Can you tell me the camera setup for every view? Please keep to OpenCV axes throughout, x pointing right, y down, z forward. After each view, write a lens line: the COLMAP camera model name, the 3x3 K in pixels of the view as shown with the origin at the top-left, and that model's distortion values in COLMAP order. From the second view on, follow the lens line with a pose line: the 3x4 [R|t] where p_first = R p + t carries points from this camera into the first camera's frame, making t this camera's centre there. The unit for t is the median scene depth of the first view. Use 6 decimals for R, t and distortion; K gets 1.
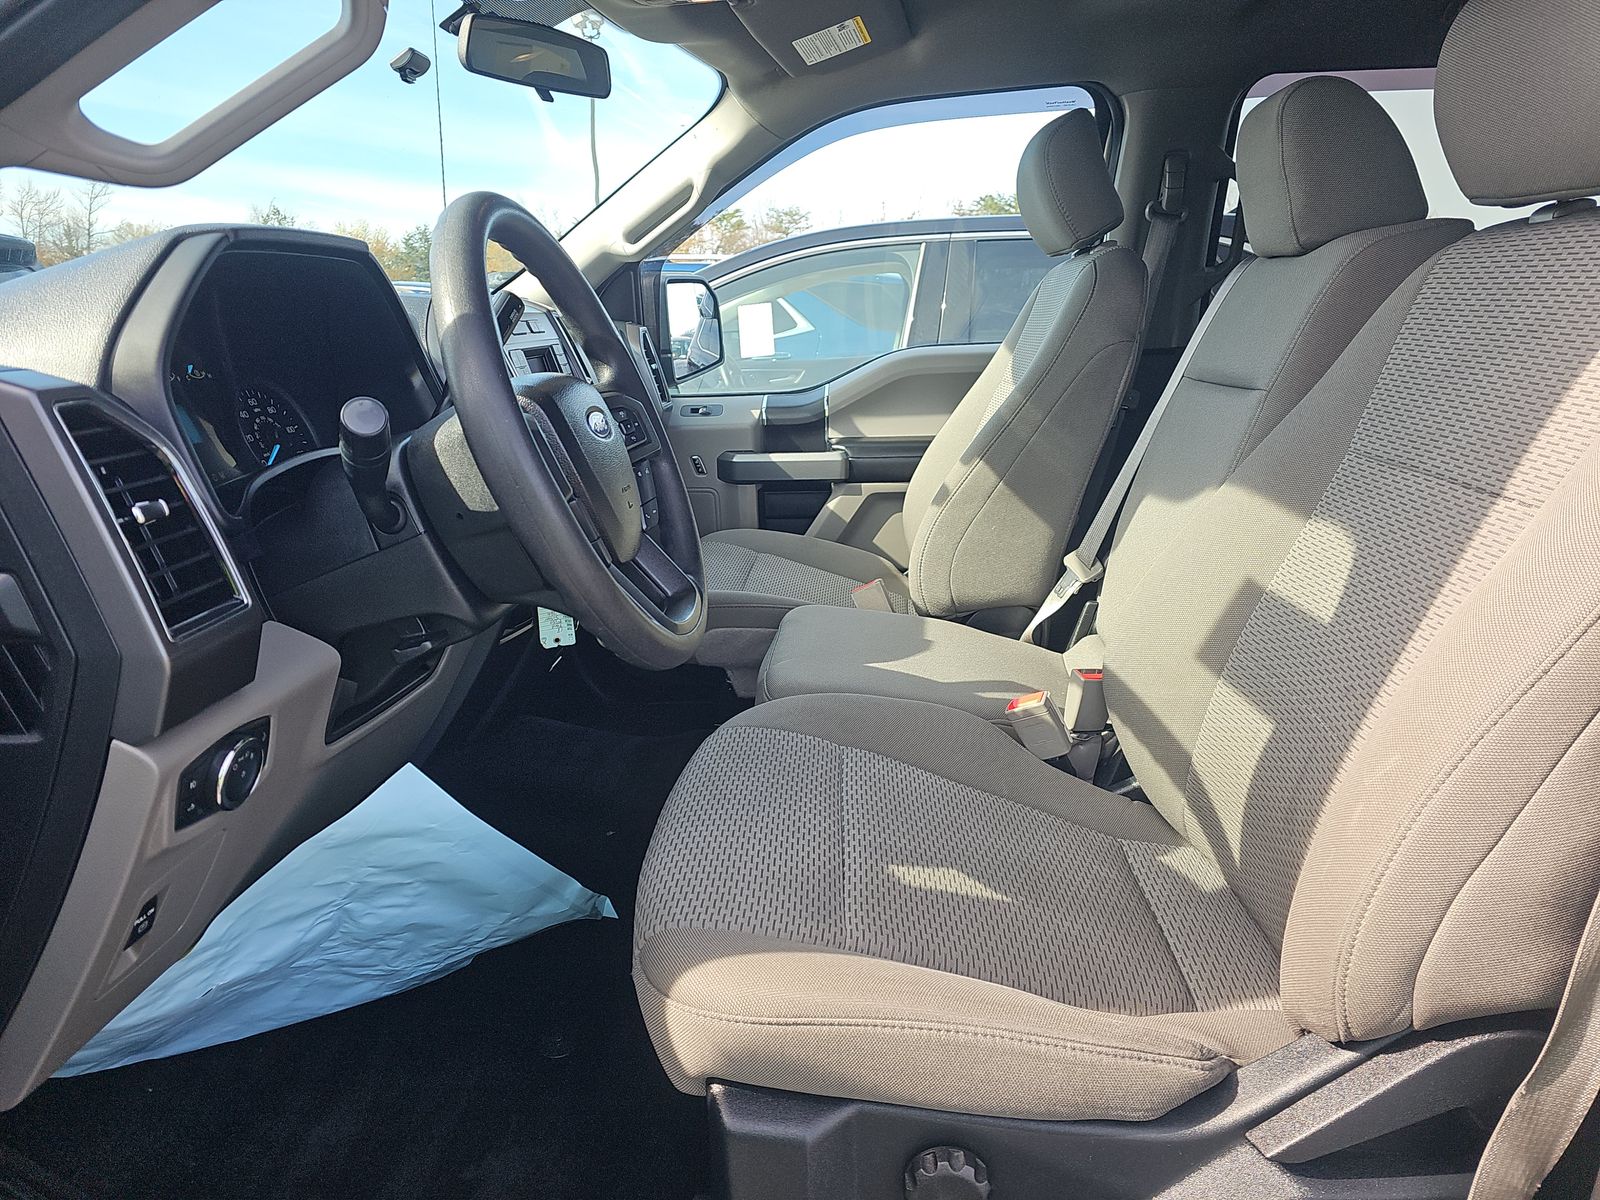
lens RADIAL K [[1069.3, 0, 800.0], [0, 1069.3, 600.0], [0, 0, 1]] dist [0.091789, -0.115137]
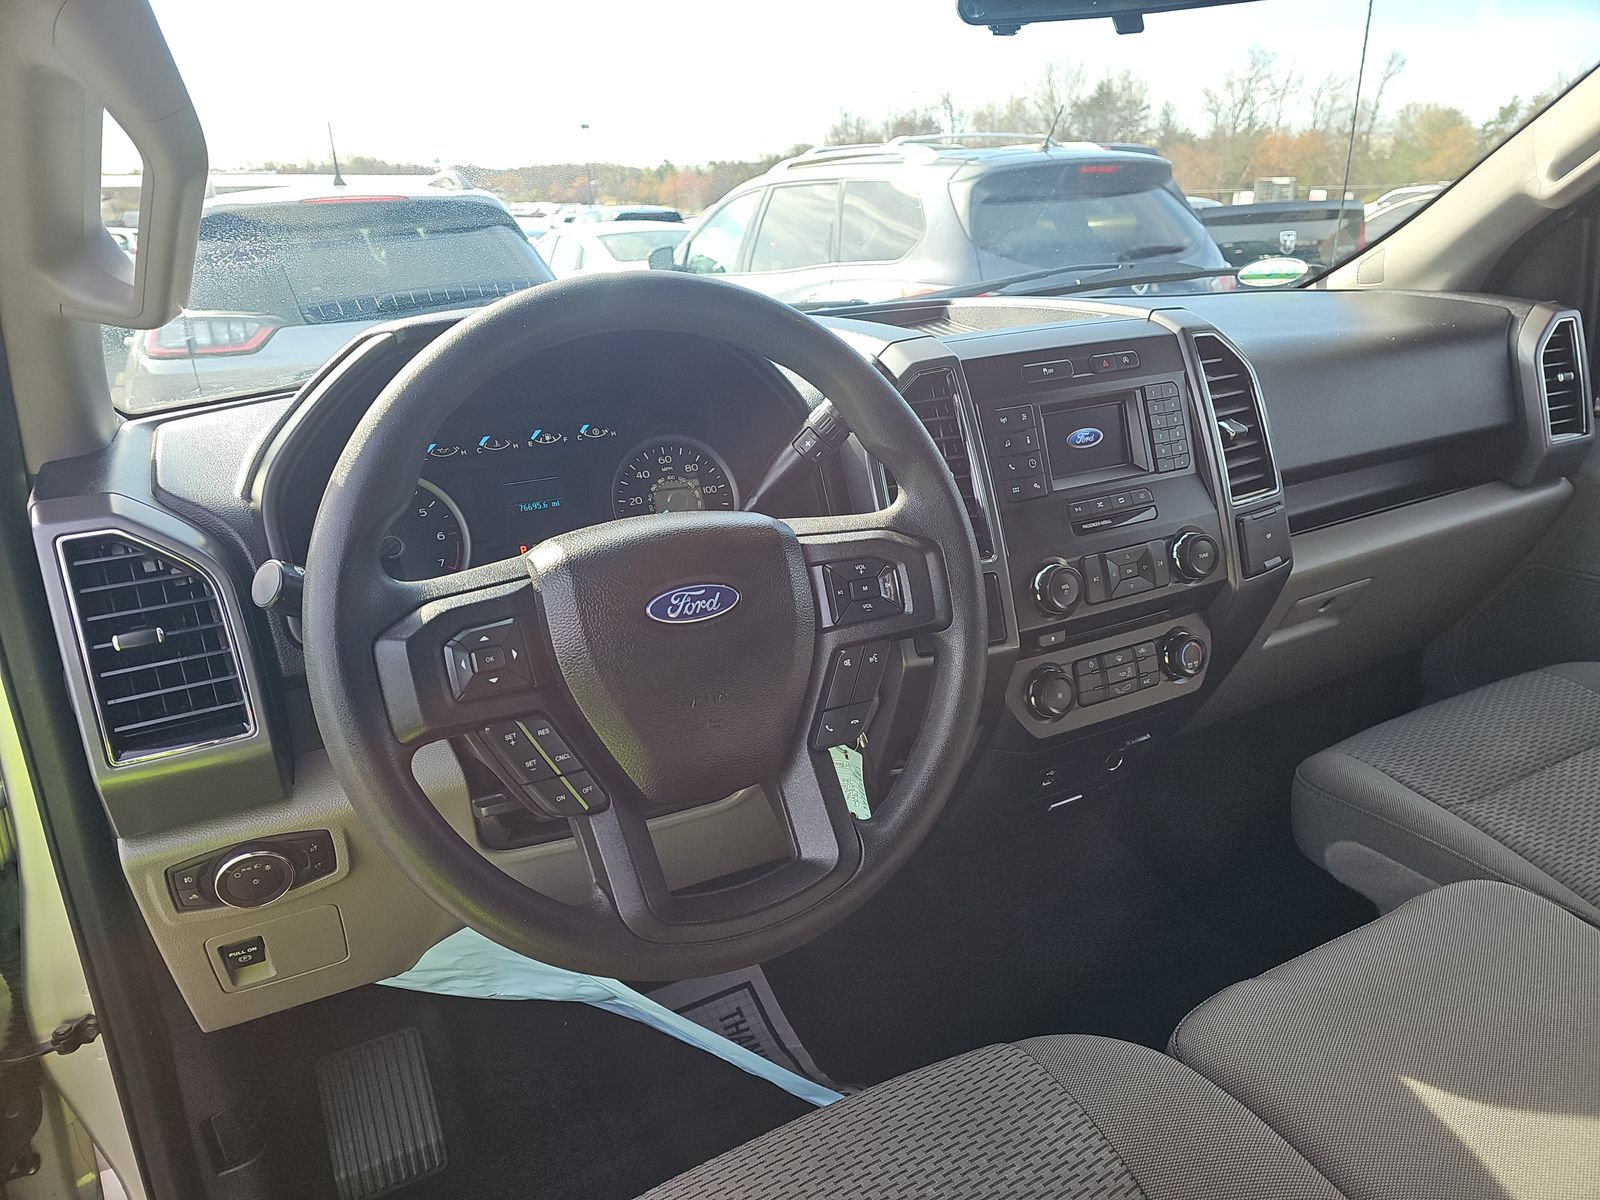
lens RADIAL K [[1069.3, 0, 800.0], [0, 1069.3, 600.0], [0, 0, 1]] dist [0.091789, -0.115137]
pose [[0.505834, 0.266685, -0.820373, 0.211632], [-0.178876, 0.962769, 0.202682, -0.160041], [0.843881, 0.044221, 0.534704, 0.349447]]
